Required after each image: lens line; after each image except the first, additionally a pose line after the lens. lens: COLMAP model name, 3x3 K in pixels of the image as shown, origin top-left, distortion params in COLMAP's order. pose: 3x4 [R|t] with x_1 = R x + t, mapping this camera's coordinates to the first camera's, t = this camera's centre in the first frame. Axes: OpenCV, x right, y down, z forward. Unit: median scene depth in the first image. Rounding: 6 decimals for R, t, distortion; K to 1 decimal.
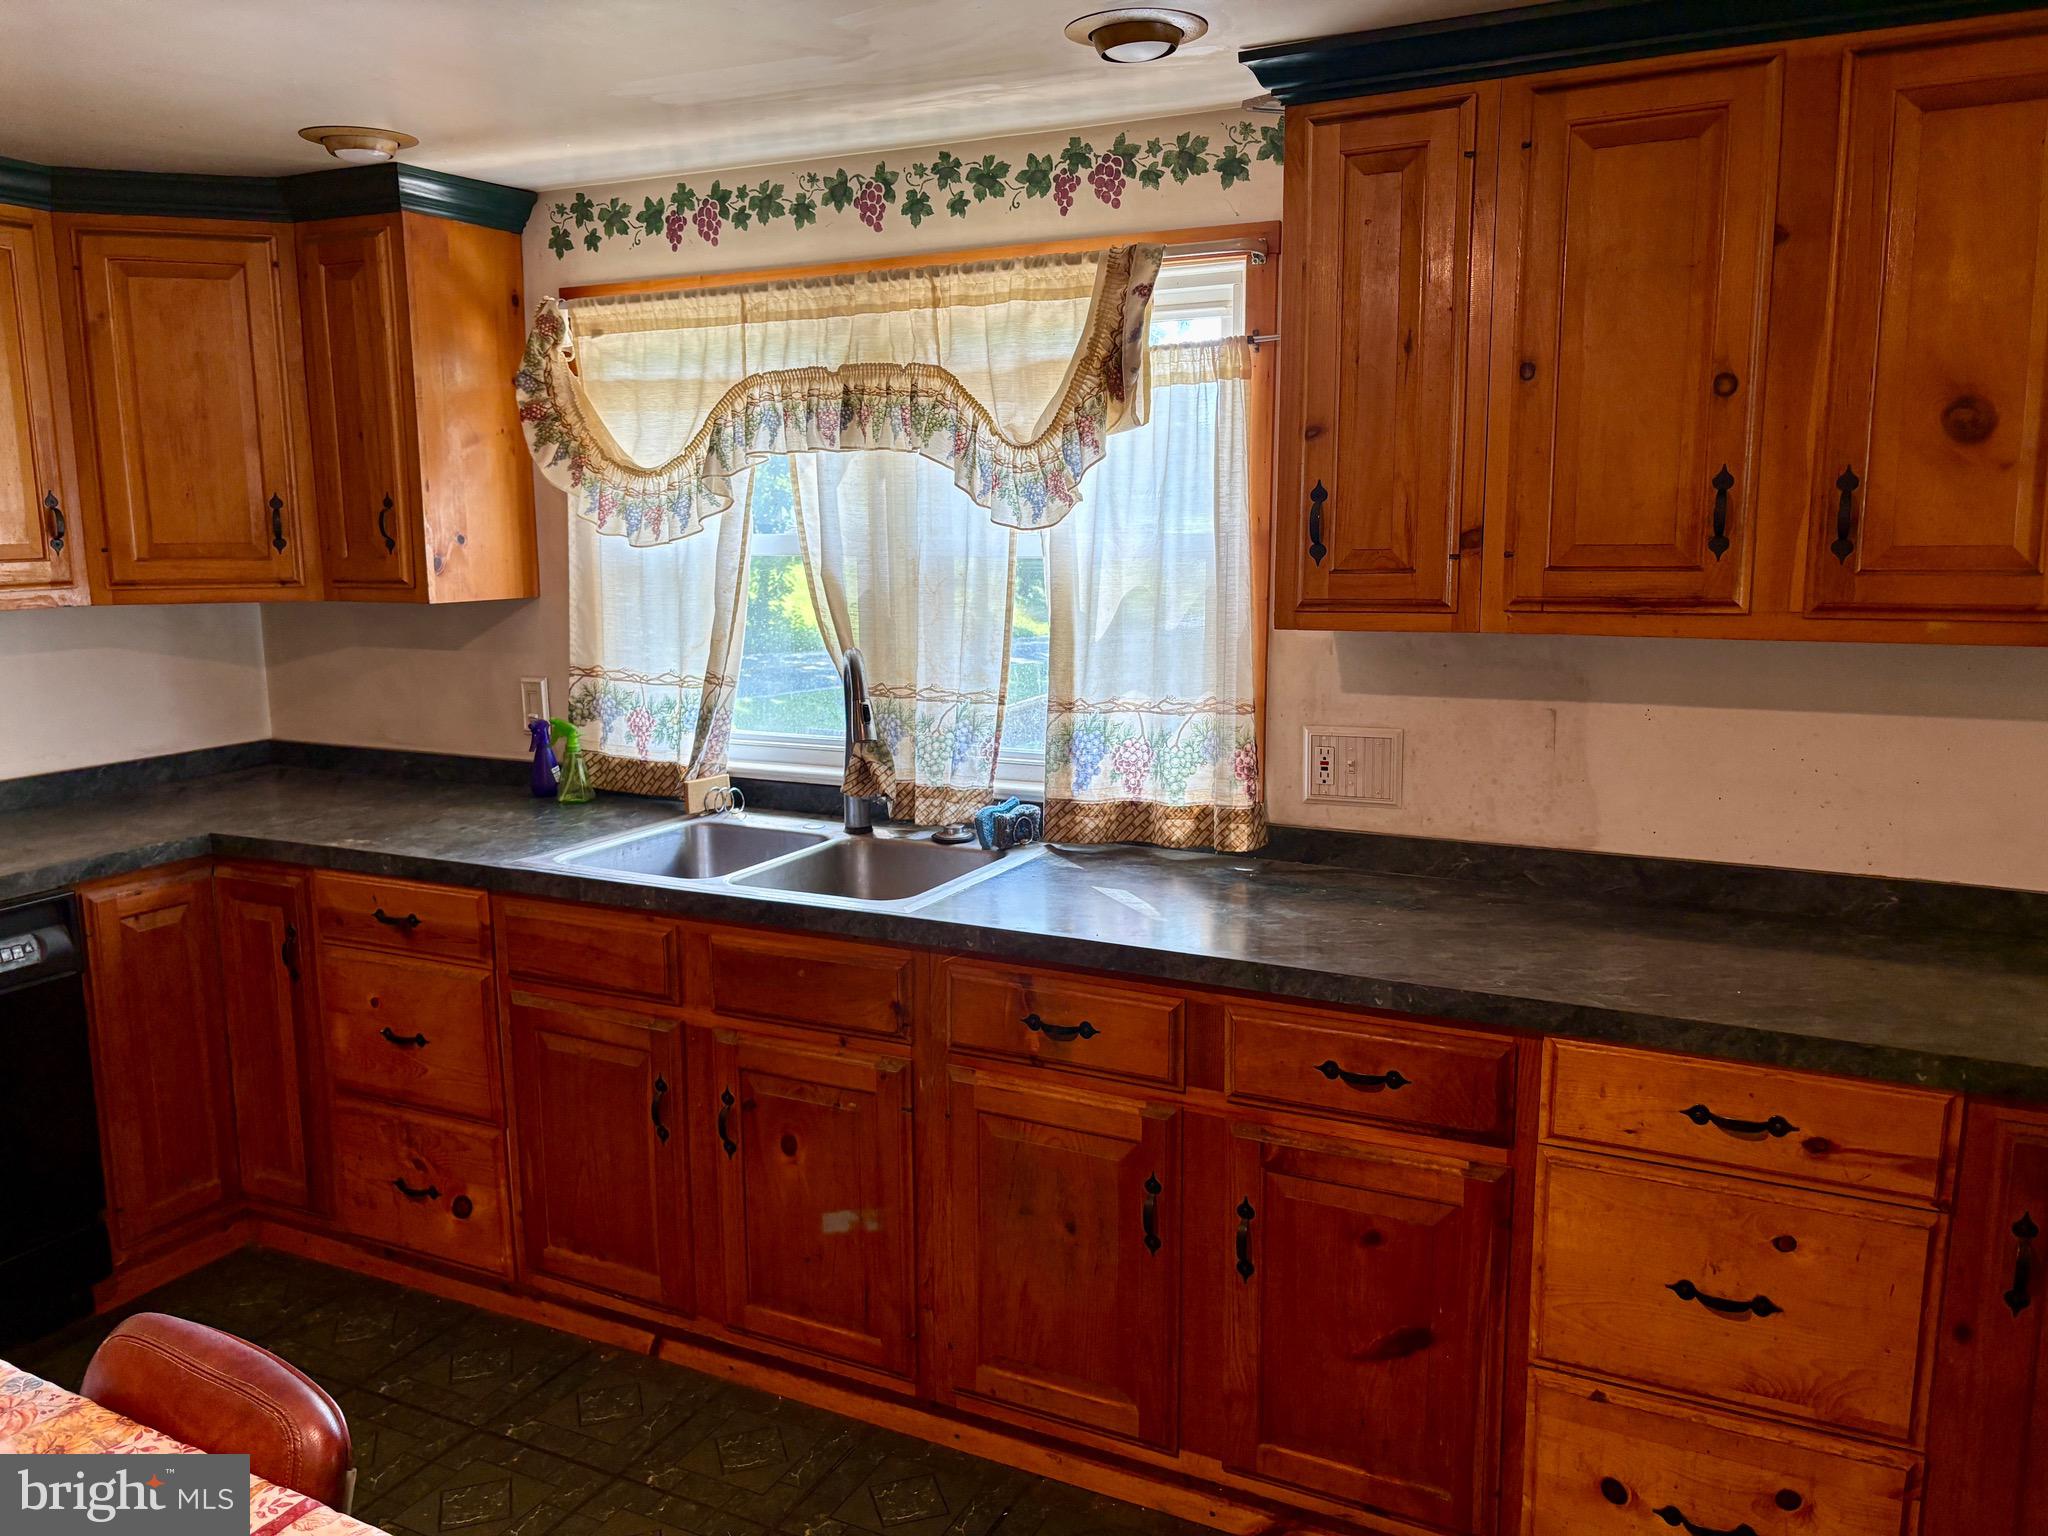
lens RADIAL K [[1542.9, 0, 1023.8], [0, 1542.9, 771.0], [0, 0, 1]] dist [0.010383, -0.004799]
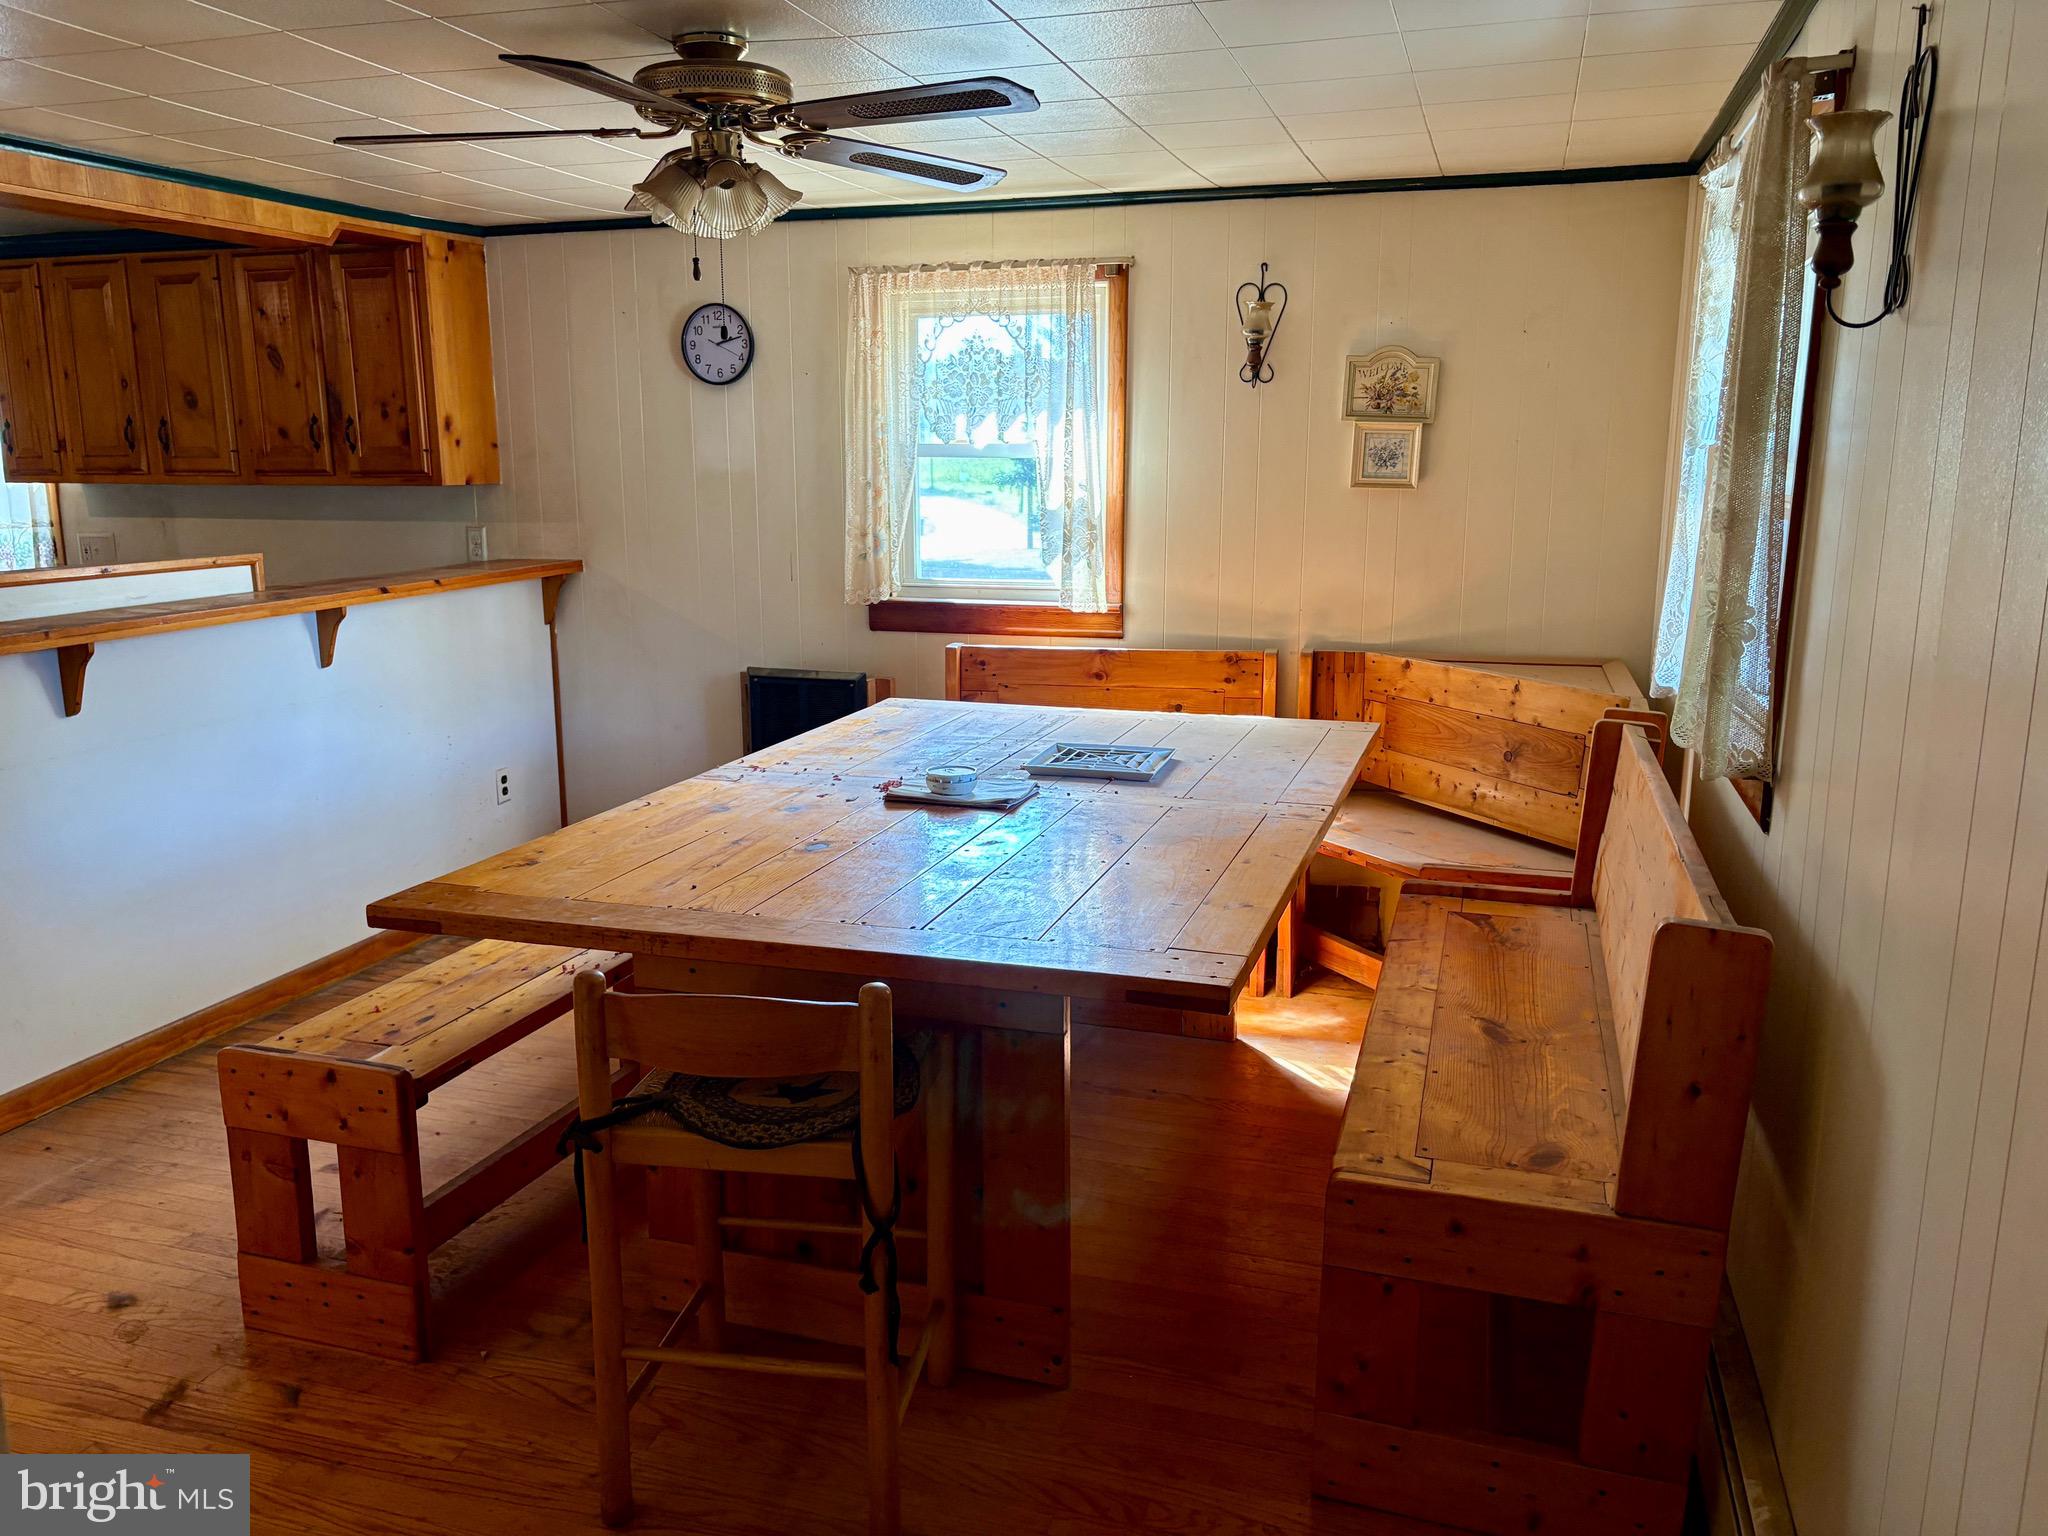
lens RADIAL K [[1542.9, 0, 1015.8], [0, 1542.9, 777.8], [0, 0, 1]] dist [0.010383, -0.004799]
pose [[0.988328, -0.029846, 0.149391, 1.512198], [0.022305, 0.998403, 0.051900, 0.306184], [-0.150701, -0.047962, 0.987415, -1.807807]]
